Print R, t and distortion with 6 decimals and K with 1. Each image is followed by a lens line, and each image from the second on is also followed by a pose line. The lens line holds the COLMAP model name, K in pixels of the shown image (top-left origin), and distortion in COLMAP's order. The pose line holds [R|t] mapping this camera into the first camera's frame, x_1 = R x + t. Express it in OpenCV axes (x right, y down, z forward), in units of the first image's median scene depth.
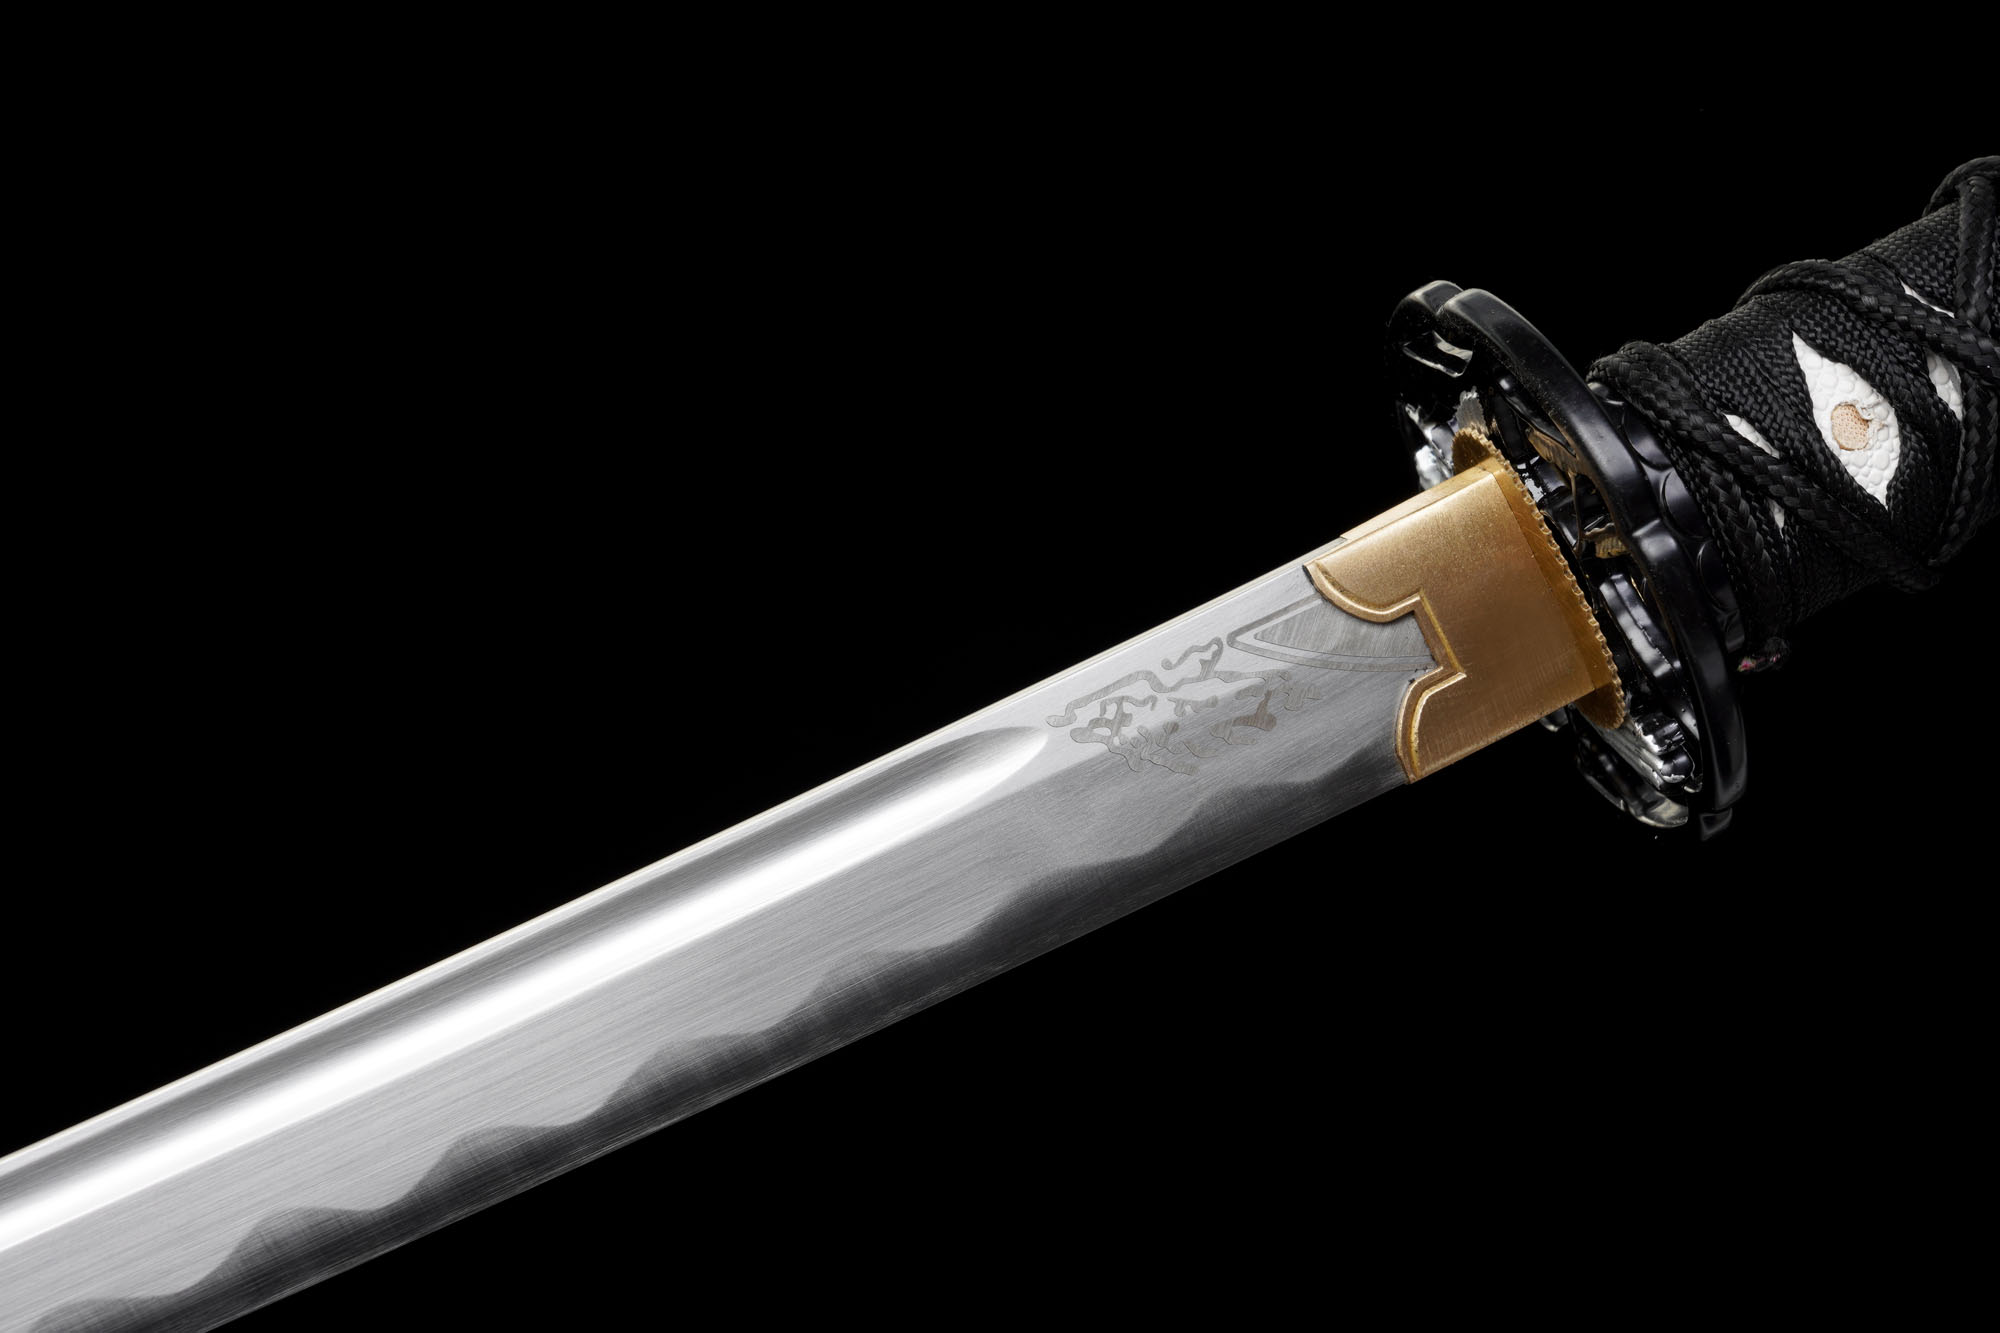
lens RADIAL K [[4371.7, 0, 1000.0], [0, 4371.7, 666.5], [0, 0, 1]] dist [0.016830, 0.399218]
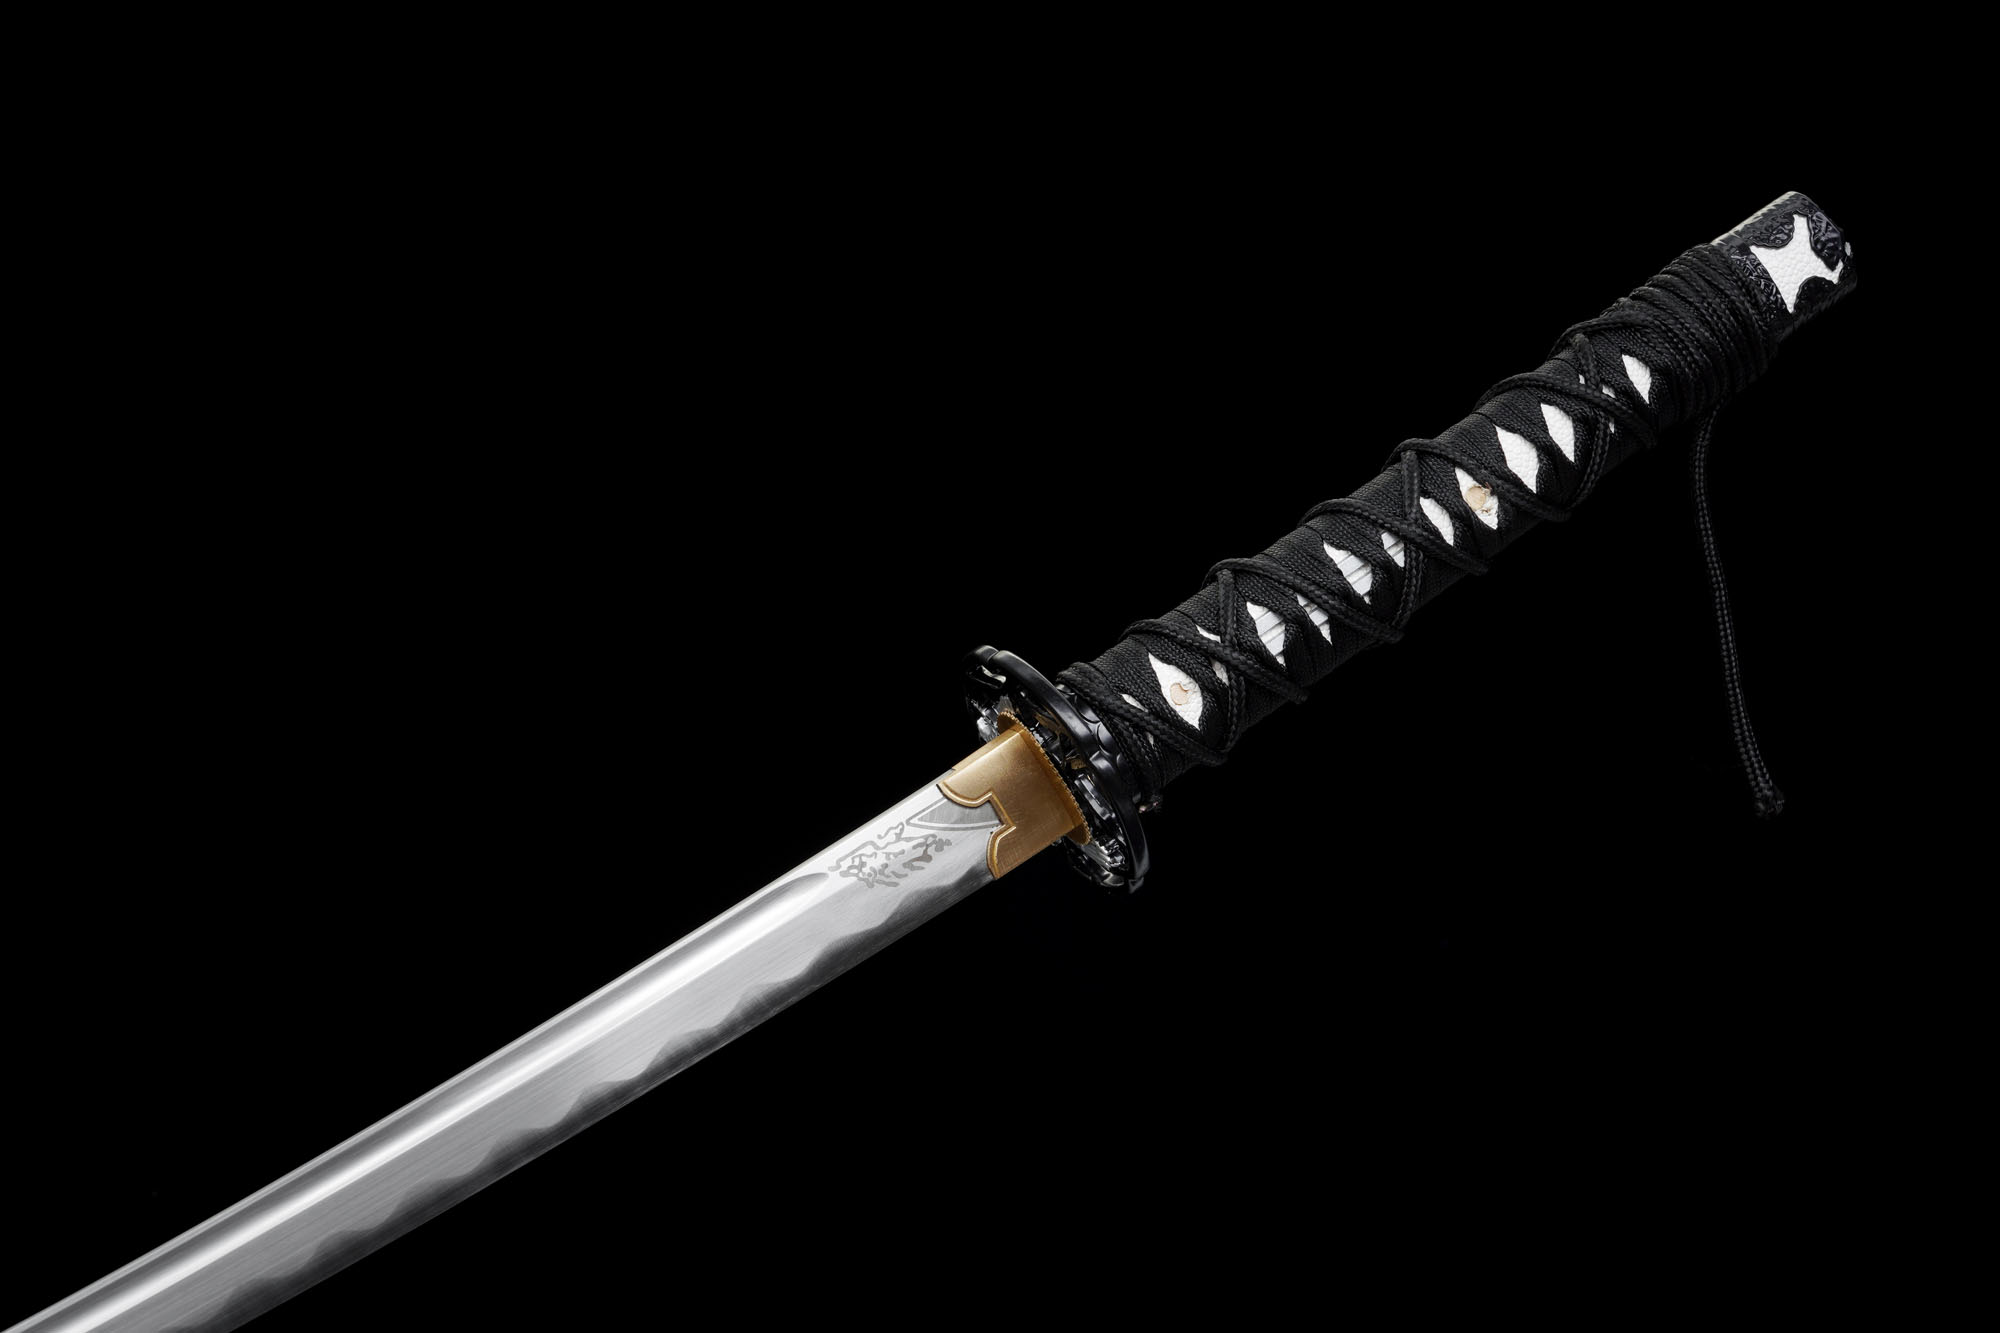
lens RADIAL K [[4371.7, 0, 1000.0], [0, 4371.7, 666.5], [0, 0, 1]] dist [0.016830, 0.399218]
pose [[0.983107, -0.095754, 0.155985, -0.229953], [0.097530, 0.995225, -0.003756, -0.069702], [-0.154881, 0.018905, 0.987752, -1.128006]]
